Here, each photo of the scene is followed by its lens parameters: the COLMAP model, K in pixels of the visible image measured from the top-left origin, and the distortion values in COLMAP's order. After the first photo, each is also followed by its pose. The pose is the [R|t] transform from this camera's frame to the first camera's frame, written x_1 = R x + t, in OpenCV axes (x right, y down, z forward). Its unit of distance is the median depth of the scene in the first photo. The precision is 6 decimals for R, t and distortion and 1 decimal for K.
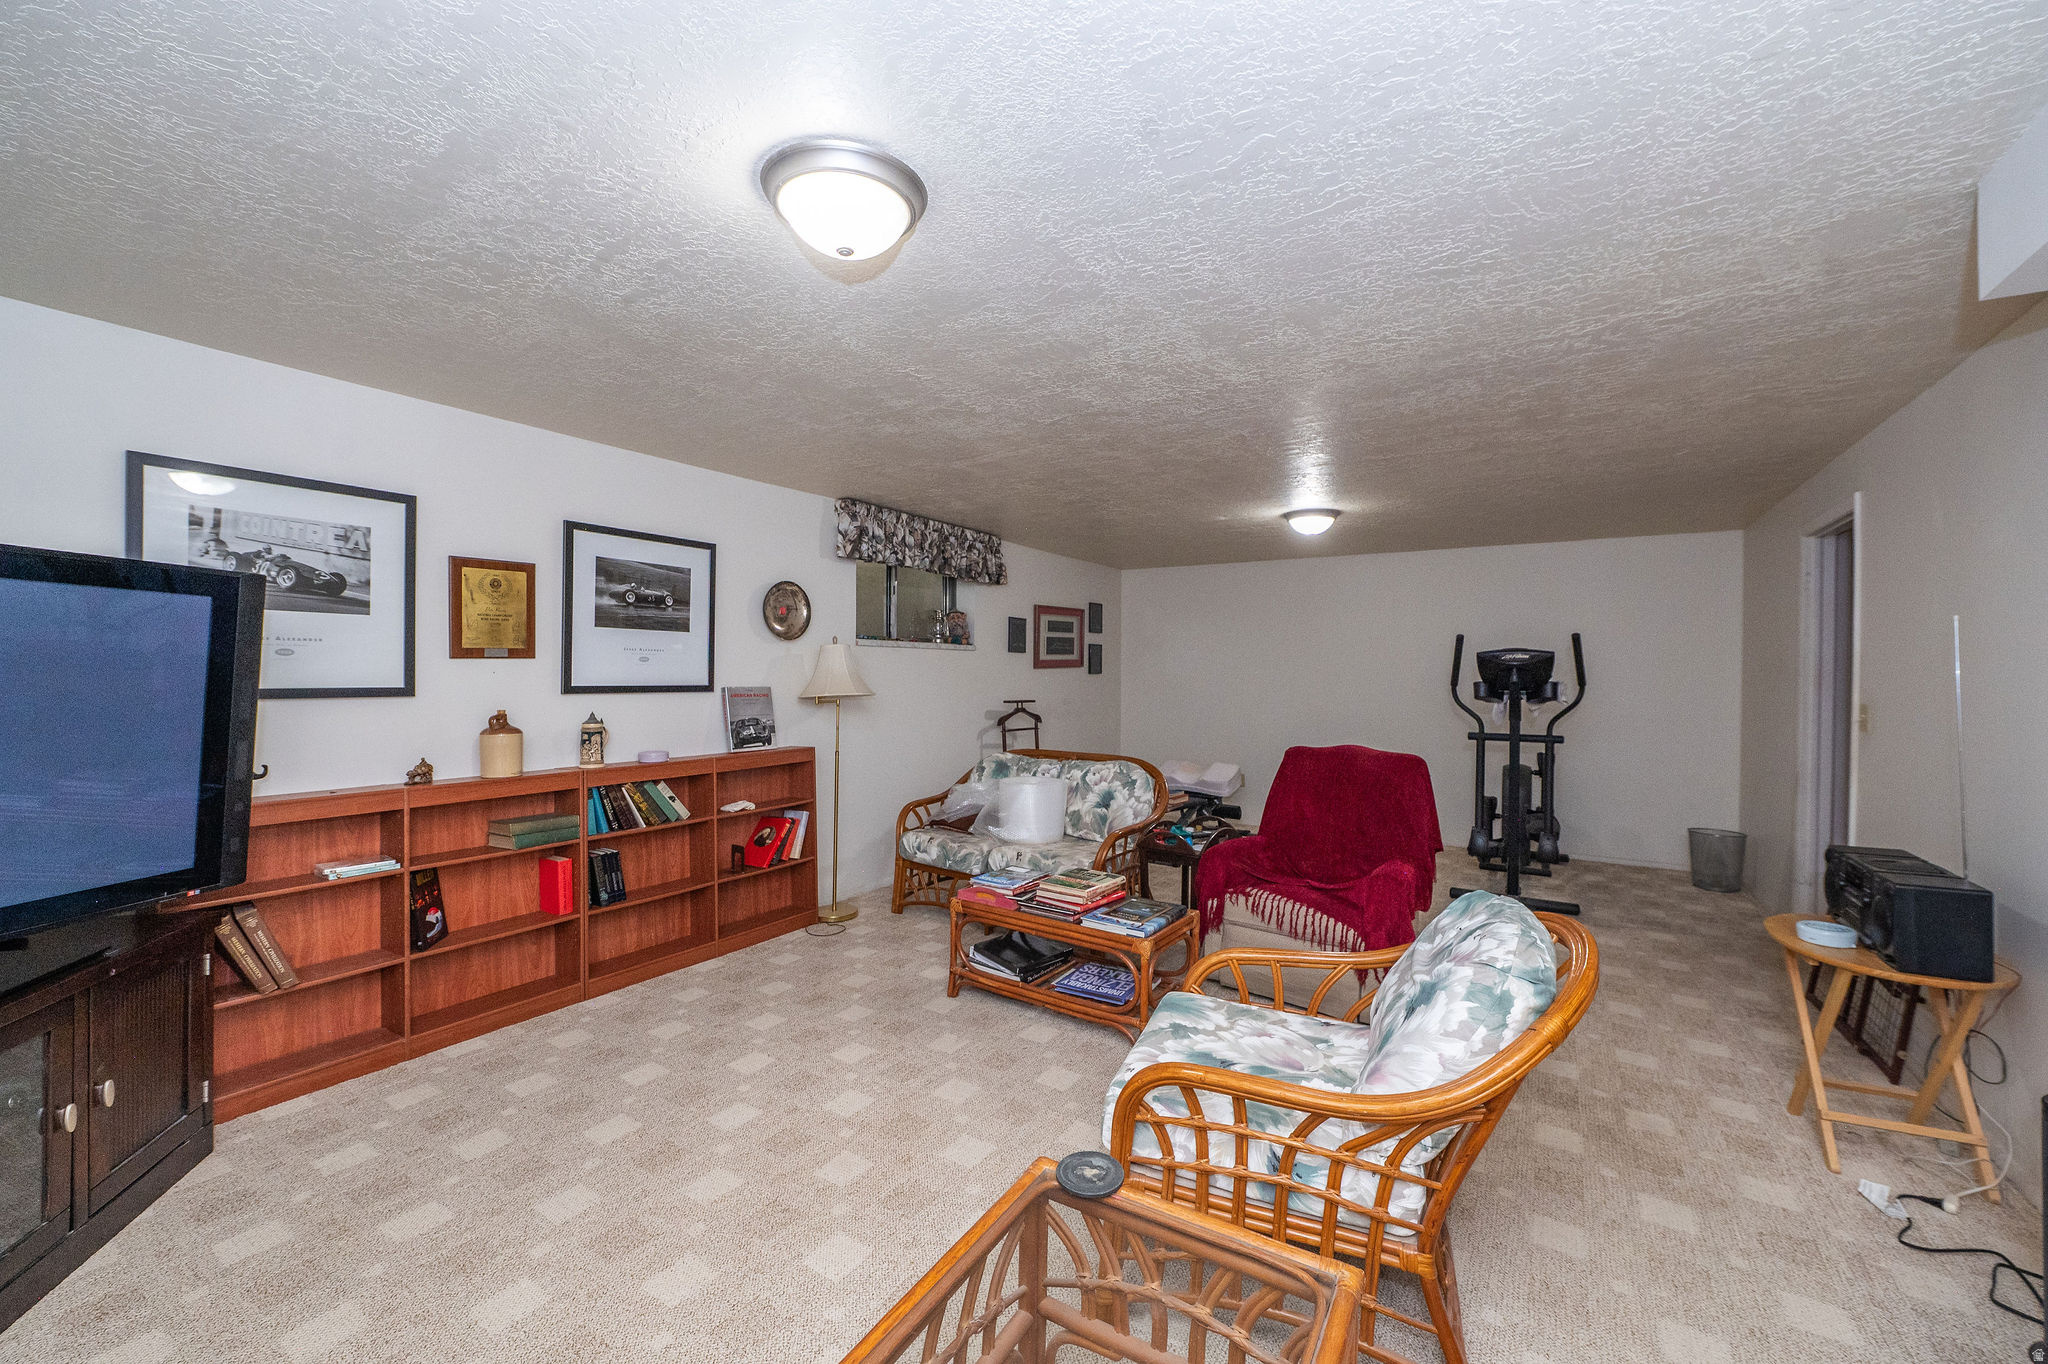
lens RADIAL K [[826.6, 0, 1042.6], [0, 826.6, 677.4], [0, 0, 1]] dist [-0.009085, -0.000304]
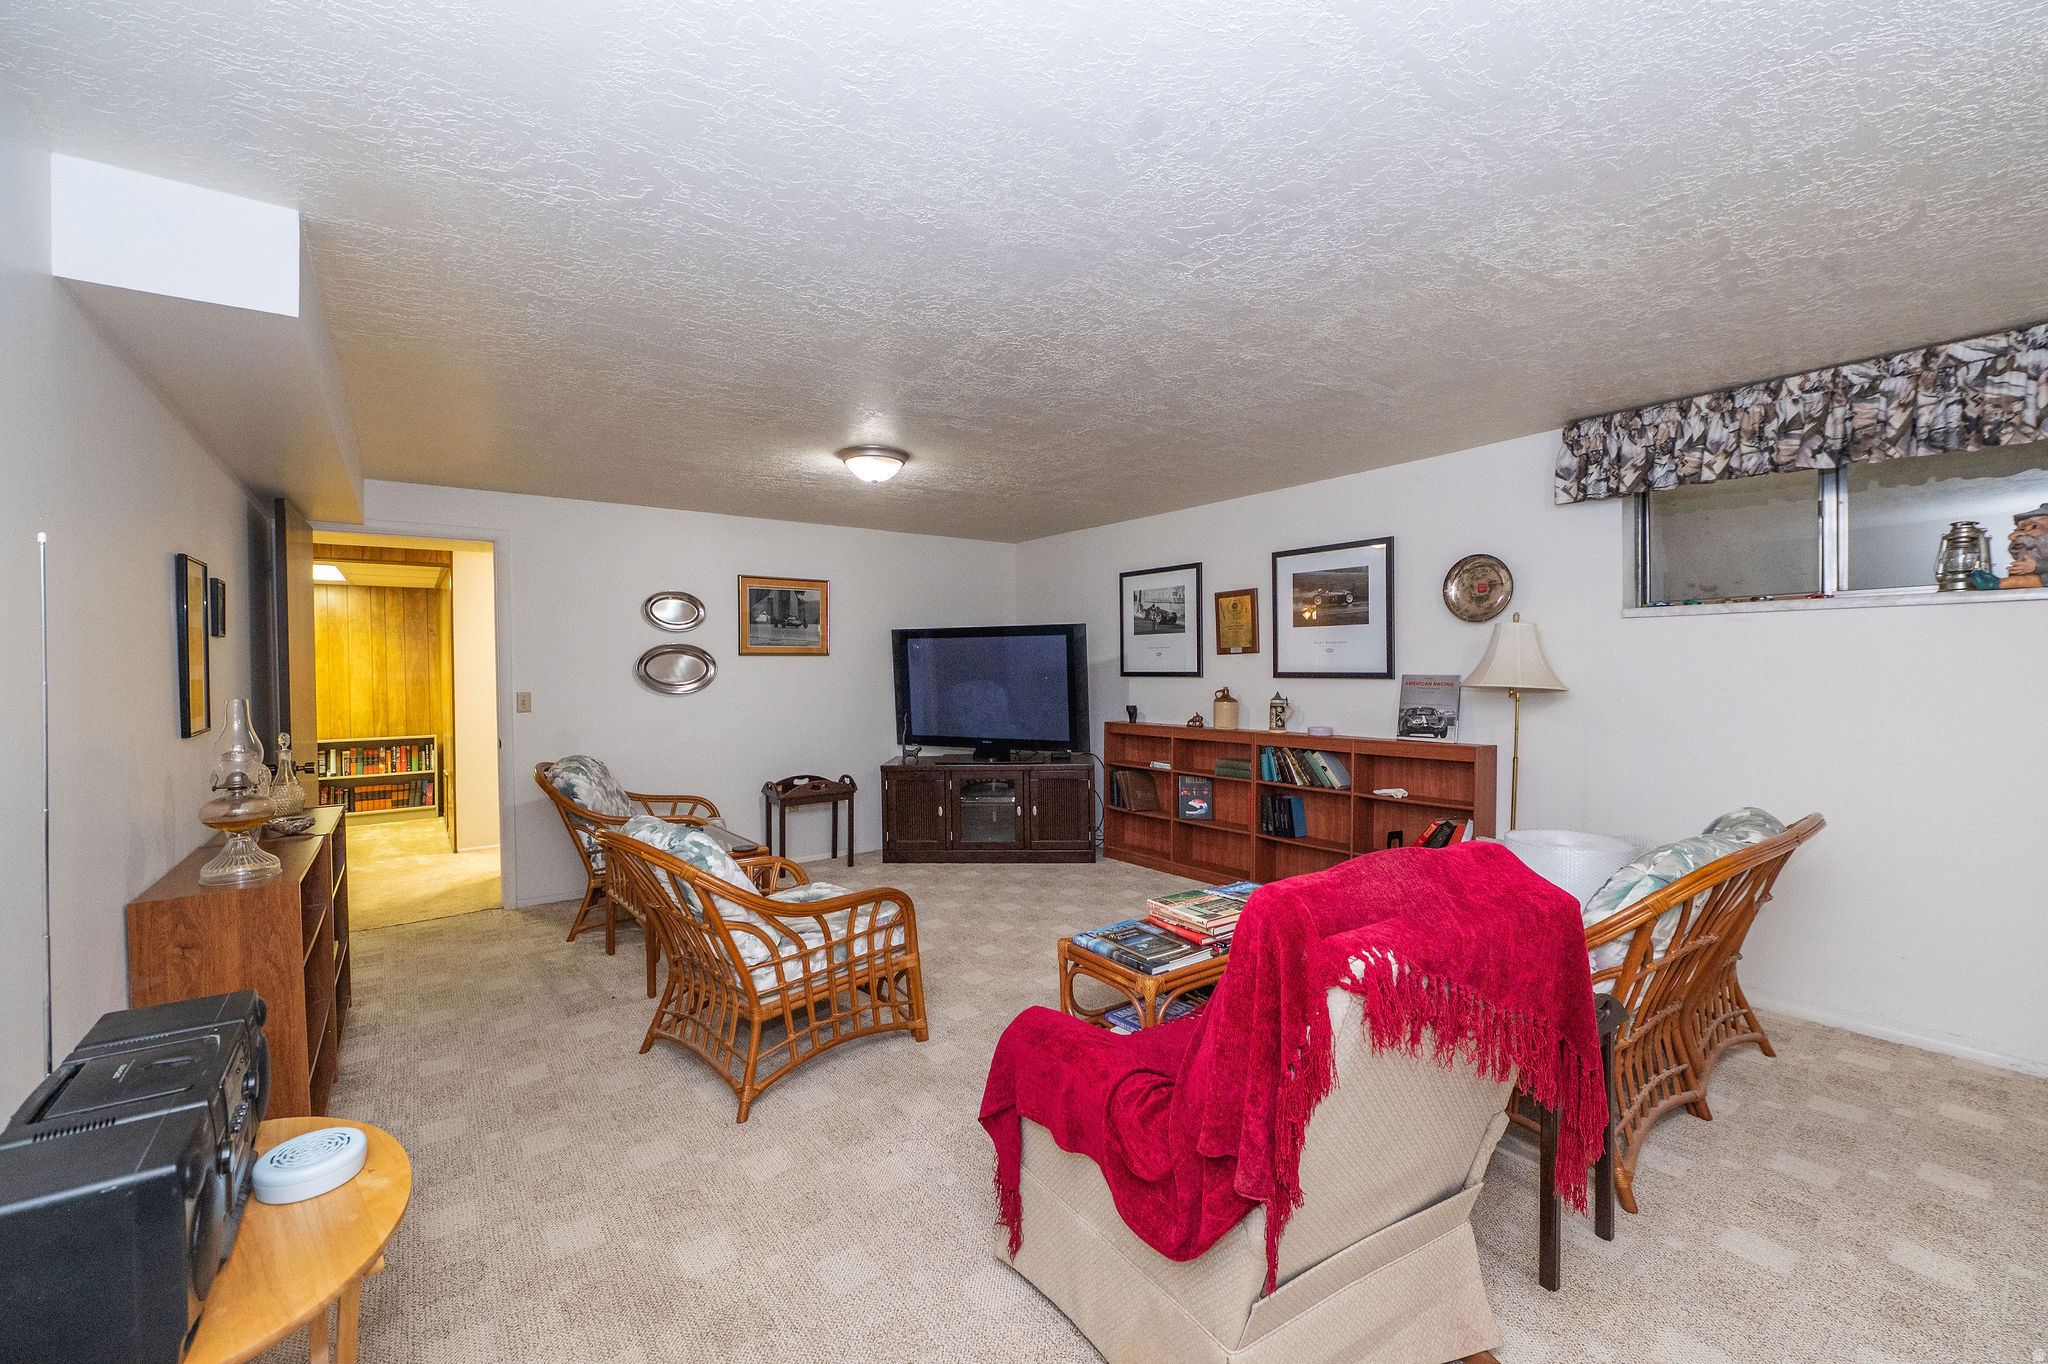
lens RADIAL K [[826.6, 0, 1042.6], [0, 826.6, 677.4], [0, 0, 1]] dist [-0.009085, -0.000304]
pose [[-0.355892, -0.001513, -0.934526, 0.775444], [-0.007958, 0.999967, 0.001411, 0.018486], [0.934493, 0.007939, -0.355892, 1.022776]]
